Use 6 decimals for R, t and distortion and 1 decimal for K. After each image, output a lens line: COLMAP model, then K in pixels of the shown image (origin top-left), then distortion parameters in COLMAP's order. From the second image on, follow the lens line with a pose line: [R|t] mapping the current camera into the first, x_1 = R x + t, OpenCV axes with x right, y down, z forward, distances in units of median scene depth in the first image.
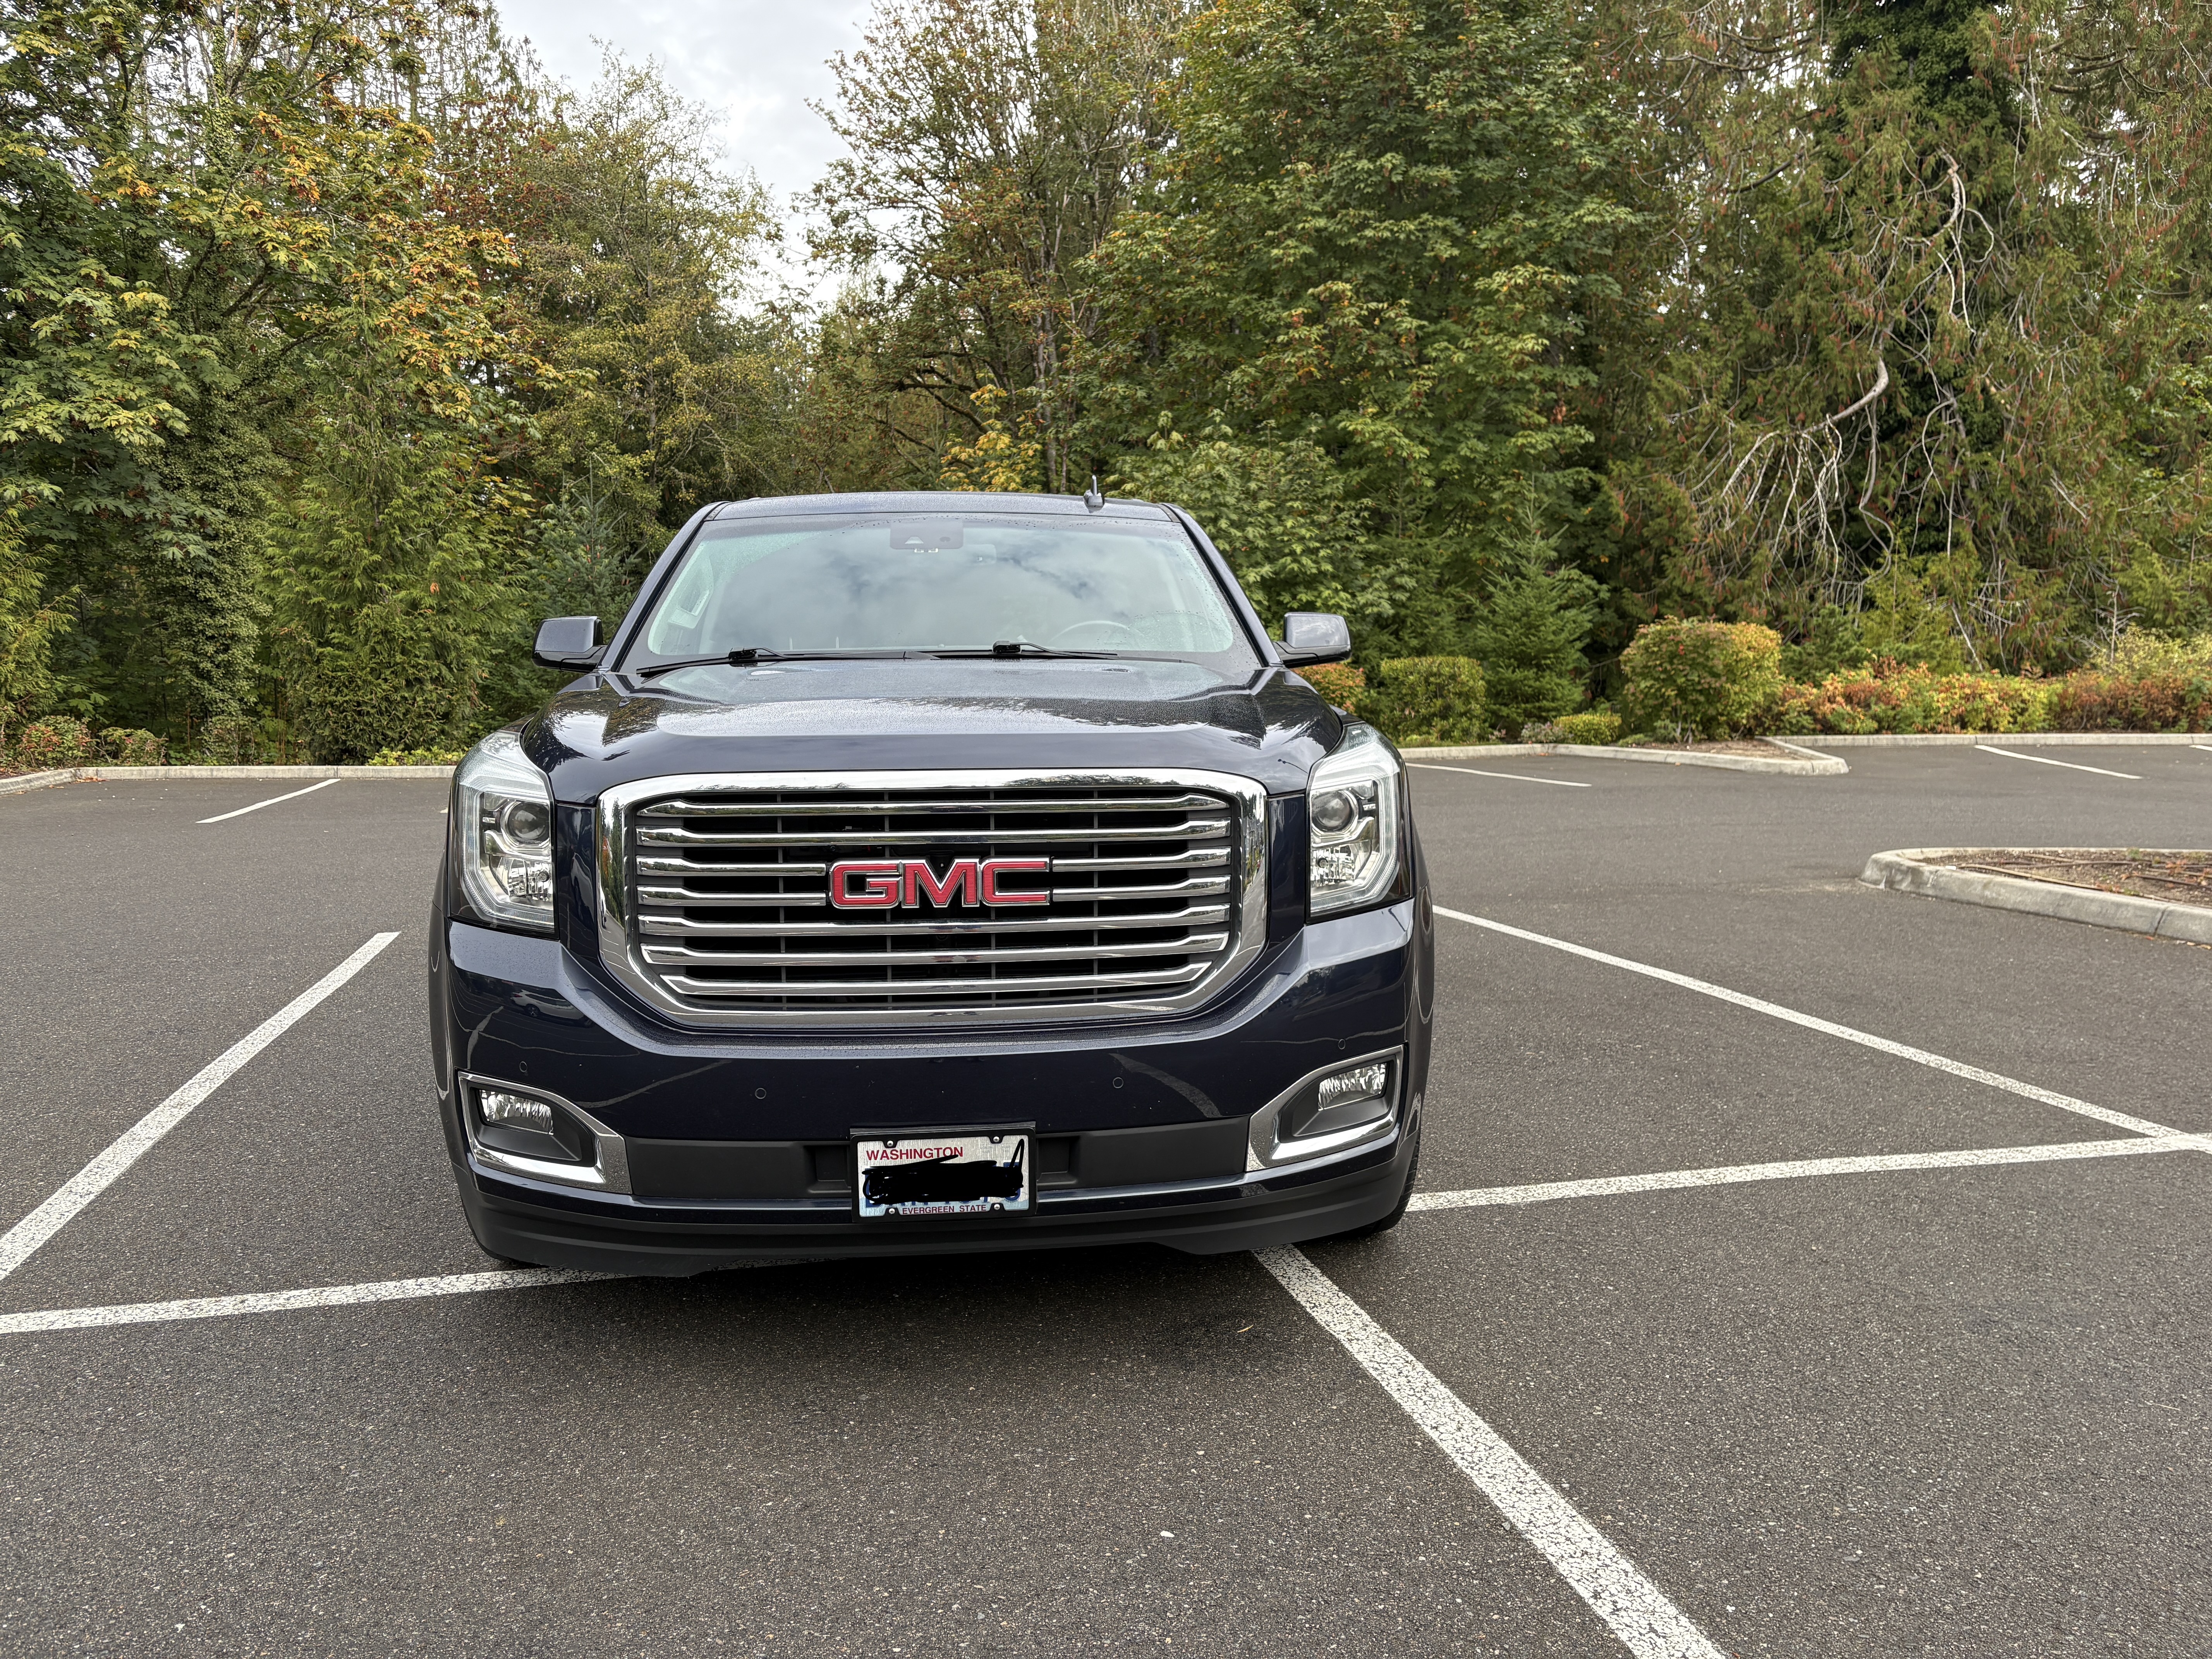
lens RADIAL K [[1690.6, 0, 1098.2], [0, 1690.6, 830.2], [0, 0, 1]] dist [0.027209, -0.012087]
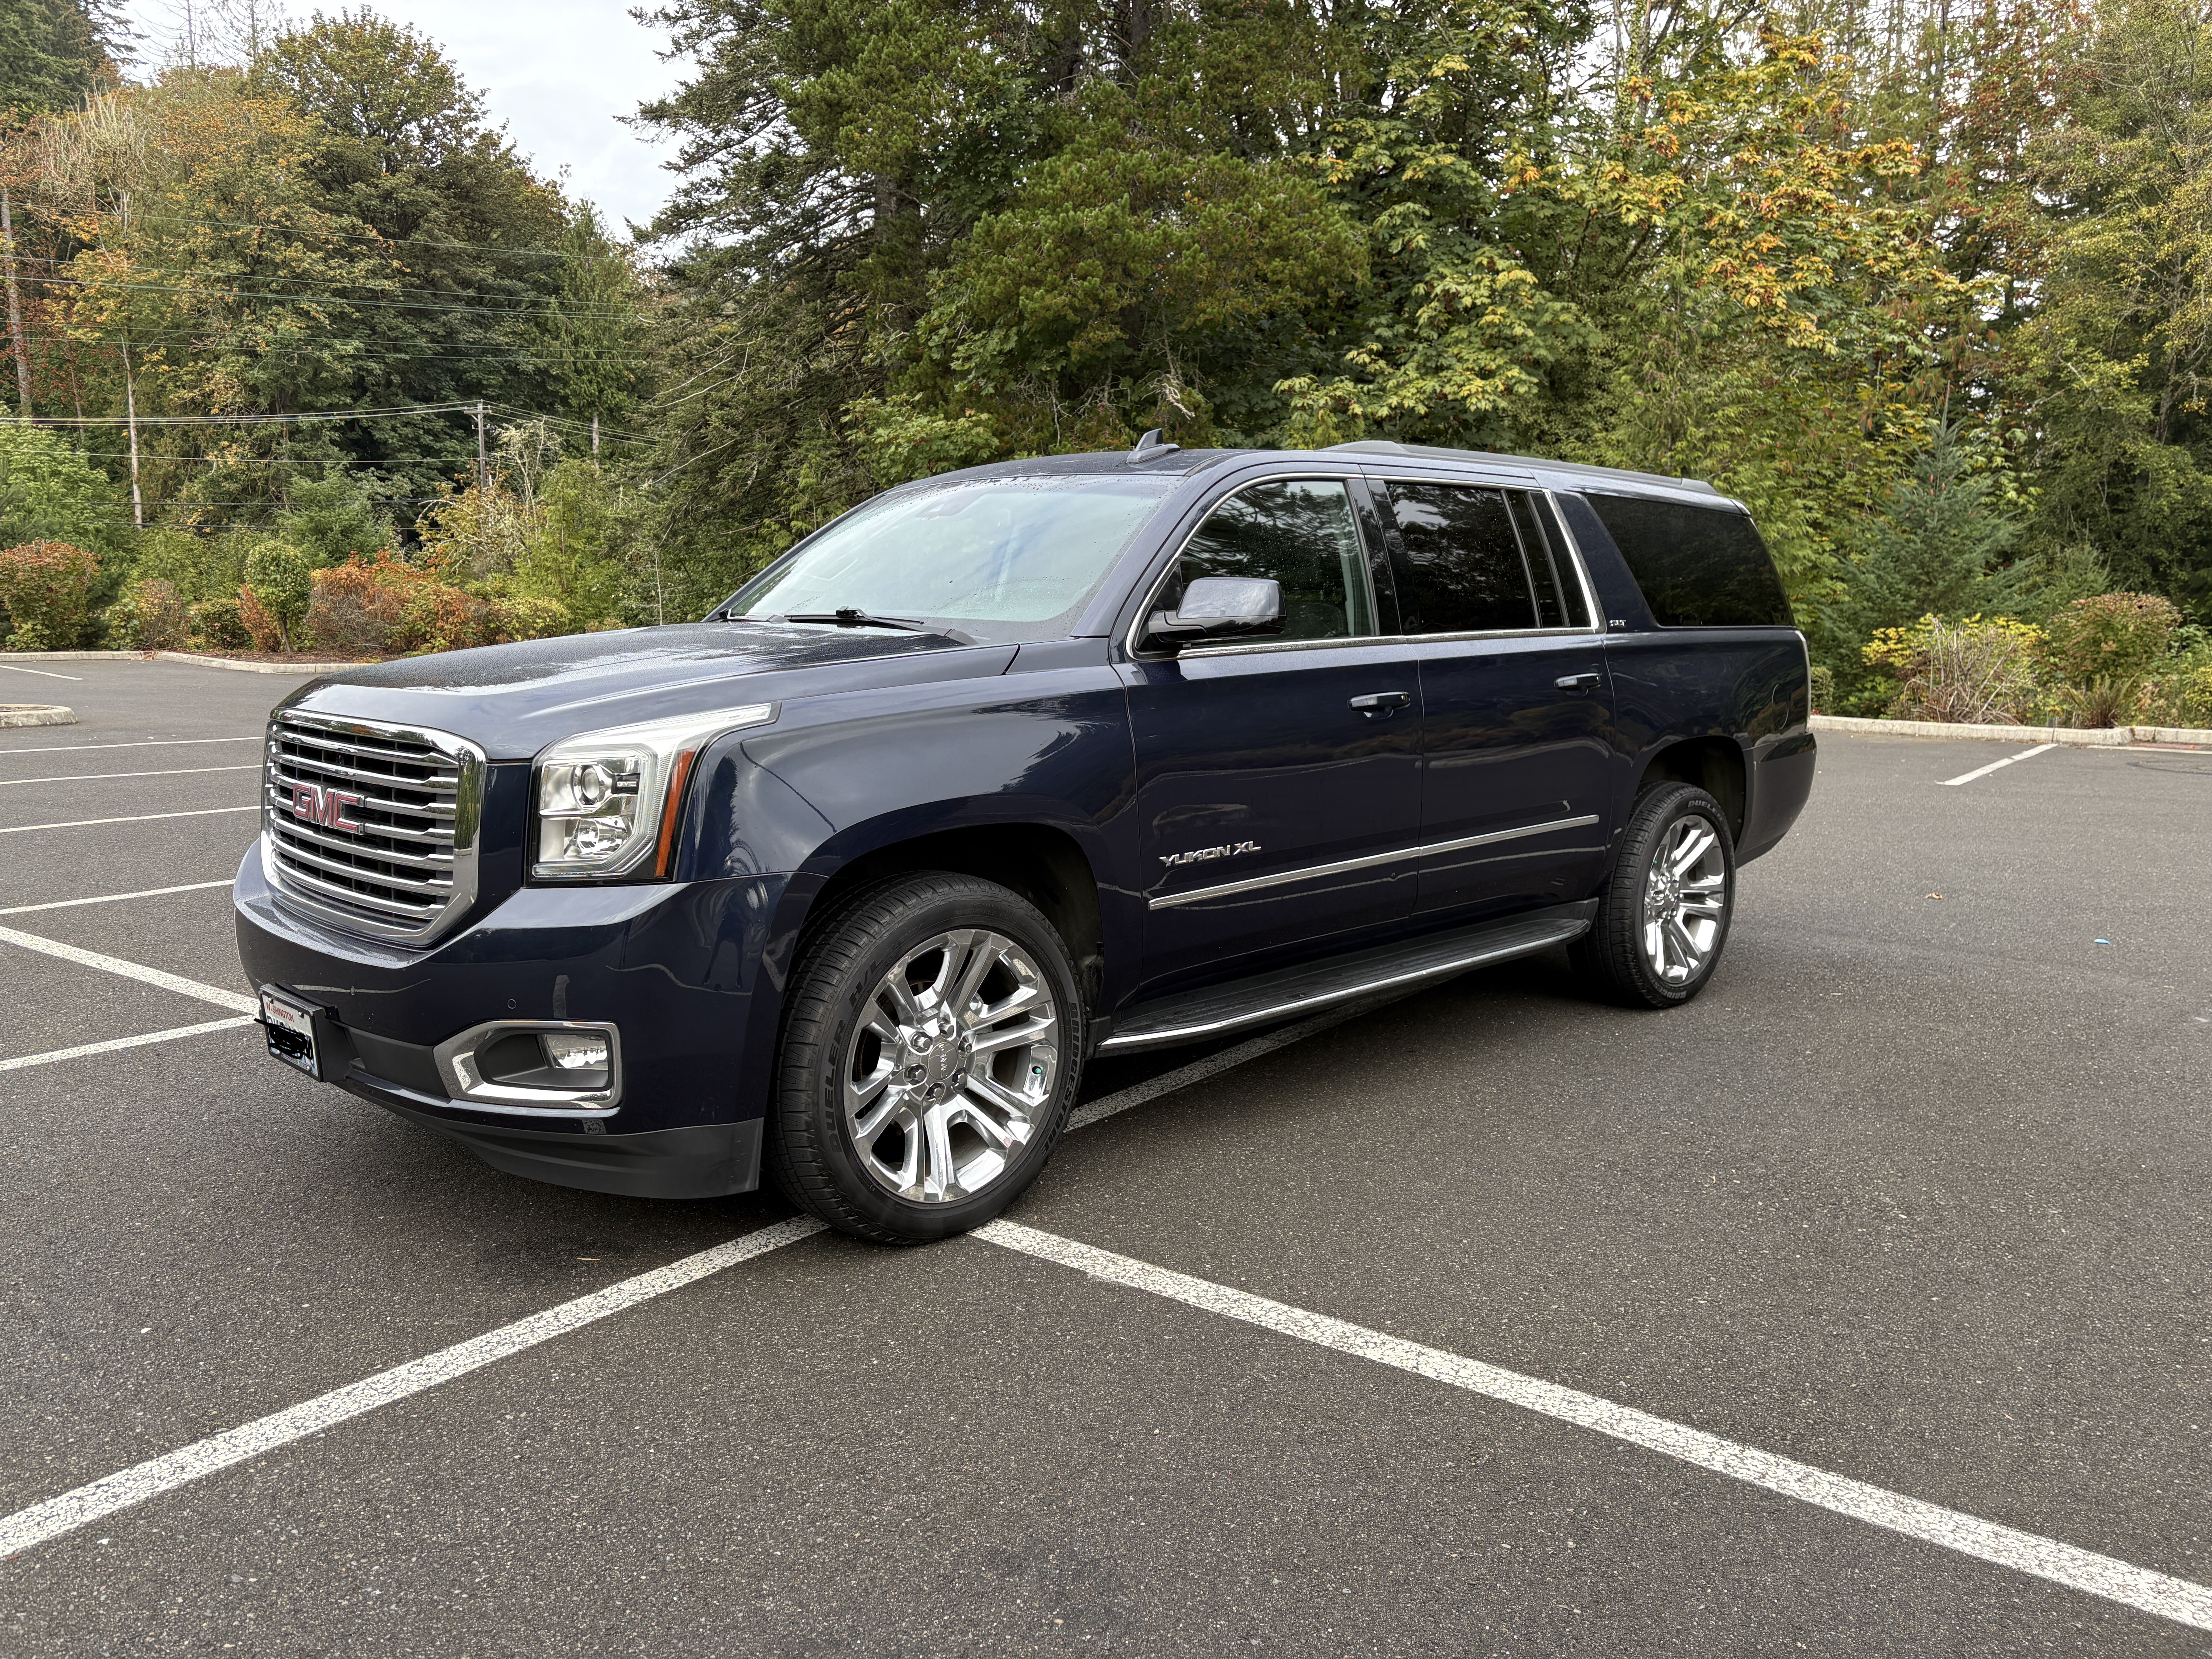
lens RADIAL K [[1700.6, 0, 1096.6], [0, 1700.6, 799.1], [0, 0, 1]] dist [0.011002, -0.006395]
pose [[0.621150, 0.098415, -0.777487, 0.133408], [-0.082529, 0.994782, 0.059987, -0.010495], [0.779334, 0.026904, 0.626031, 0.069582]]
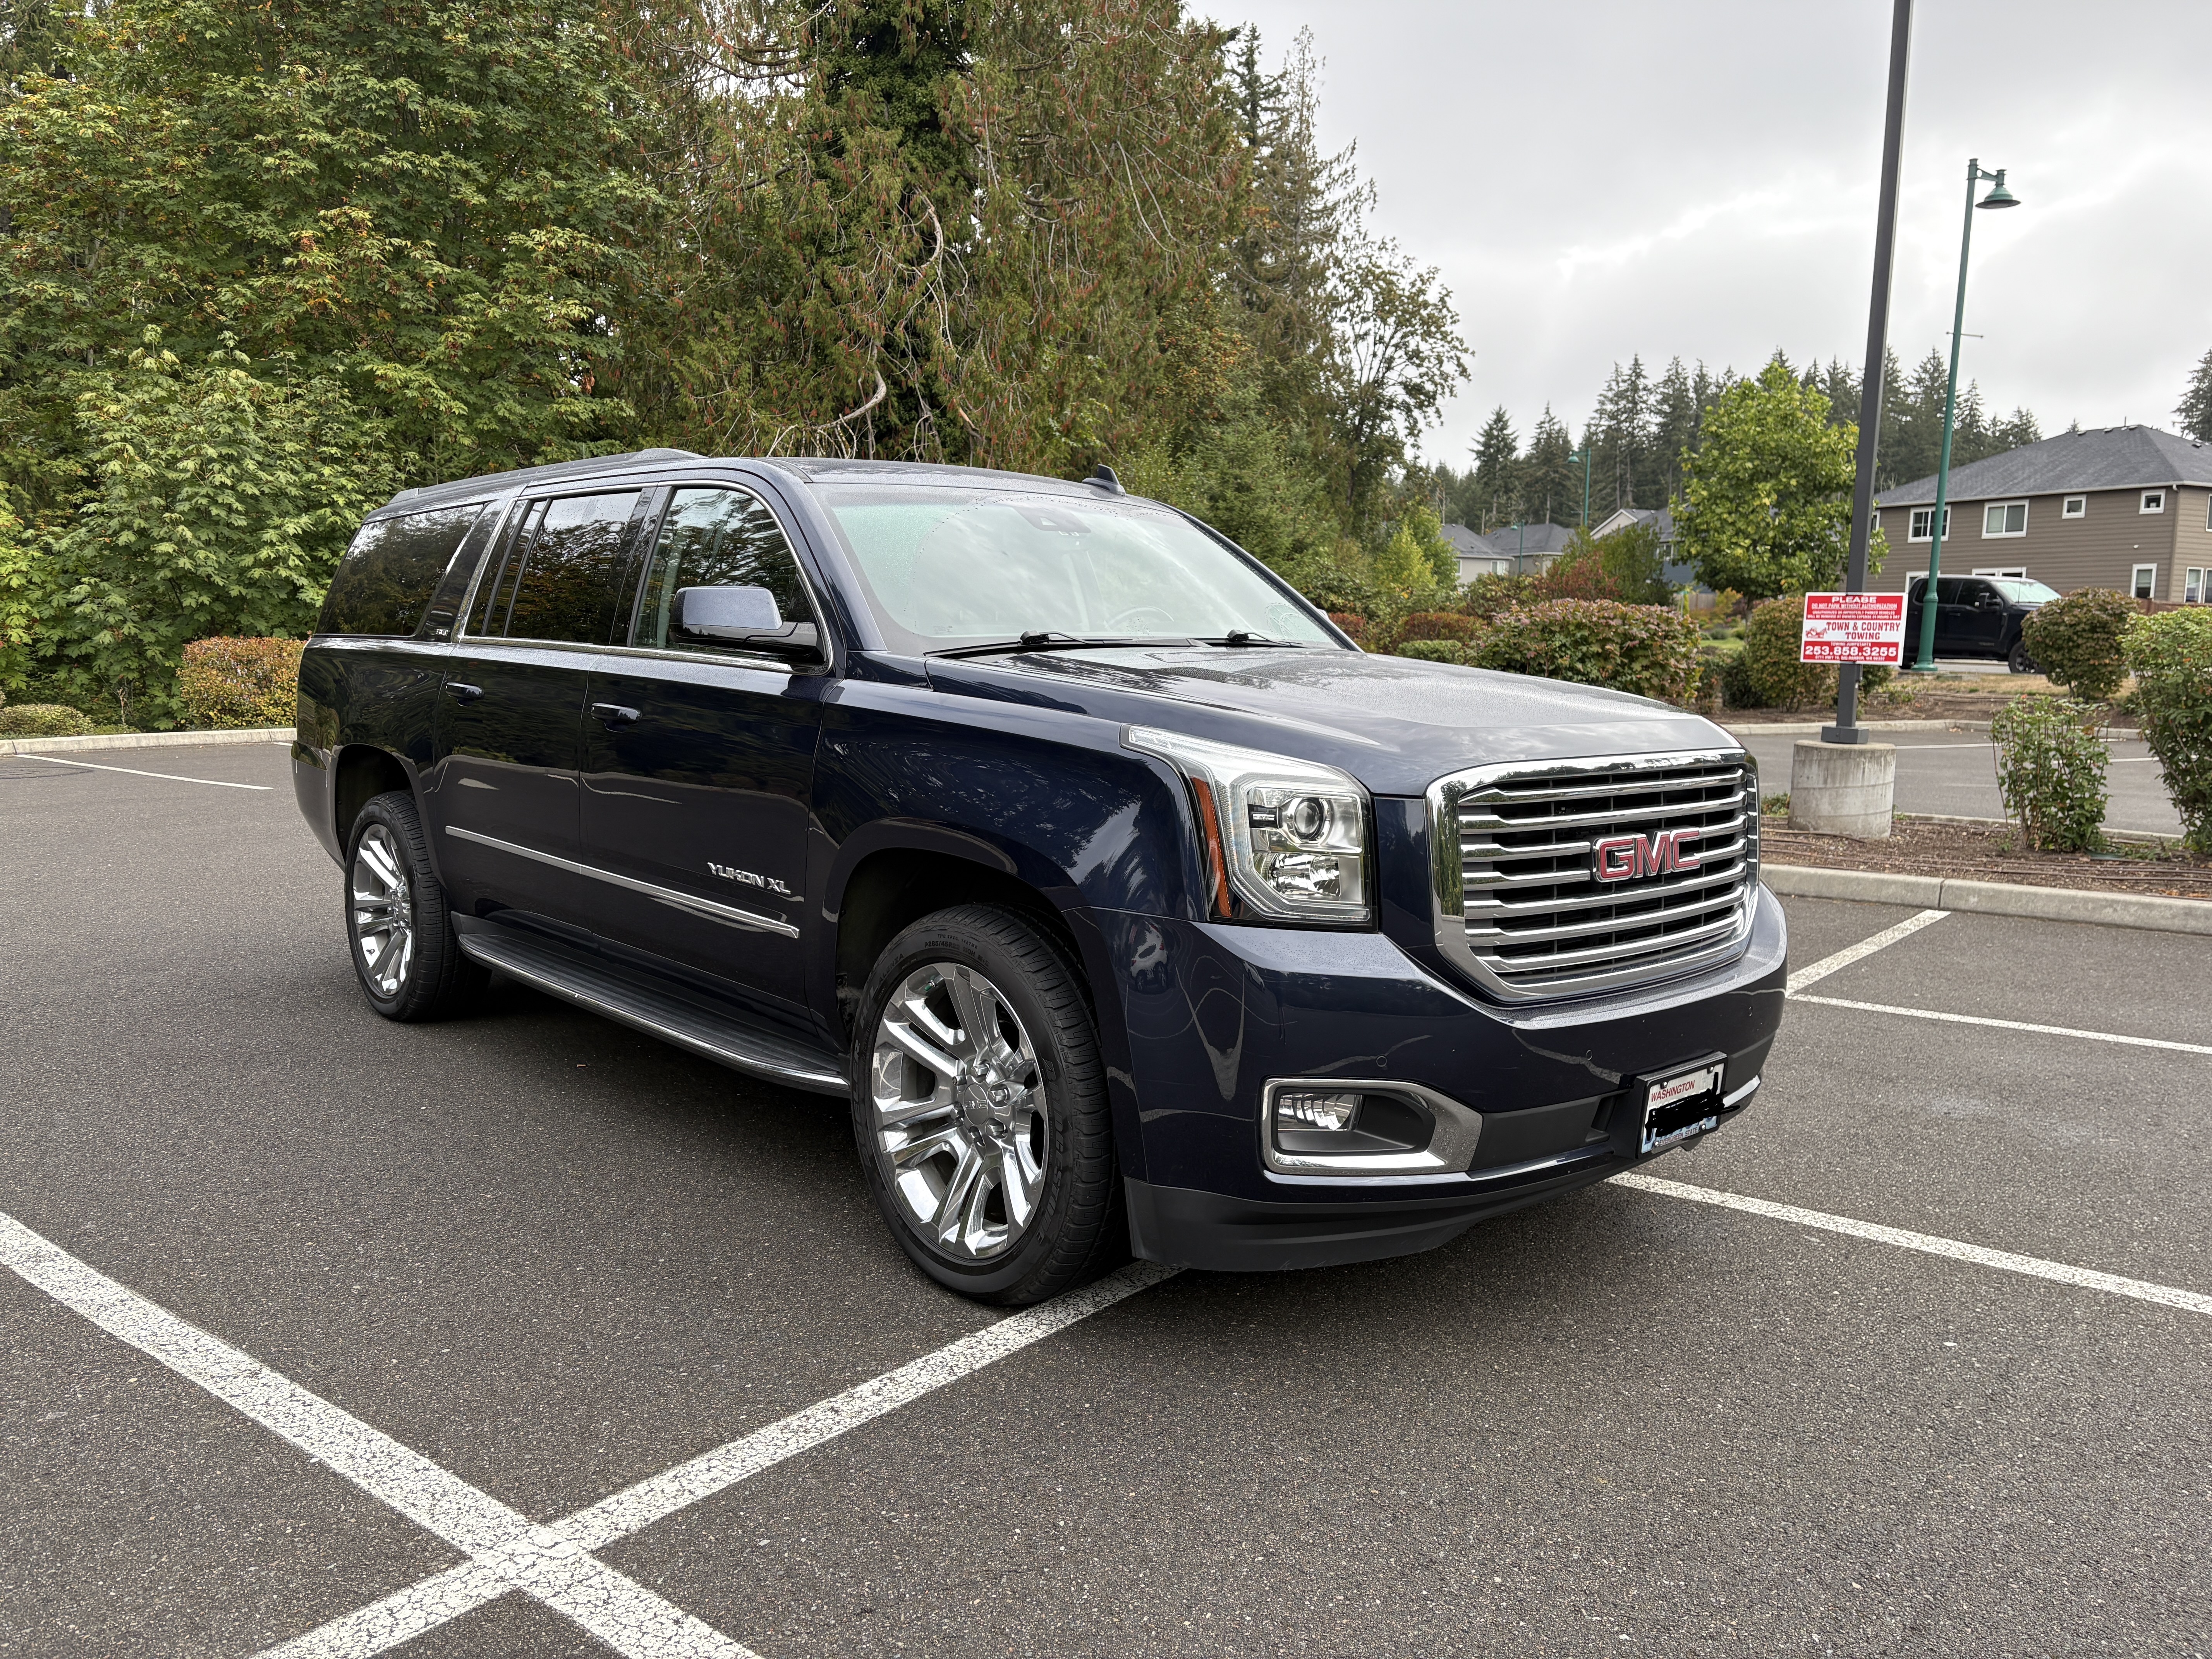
lens RADIAL K [[1664.2, 0, 1106.0], [0, 1664.2, 829.5], [0, 0, 1]] dist [0.079433, -0.084487]
pose [[0.793117, -0.048119, 0.607165, -0.114783], [0.036824, 0.998839, 0.031057, -0.003617], [-0.607955, -0.002274, 0.793969, 0.034744]]
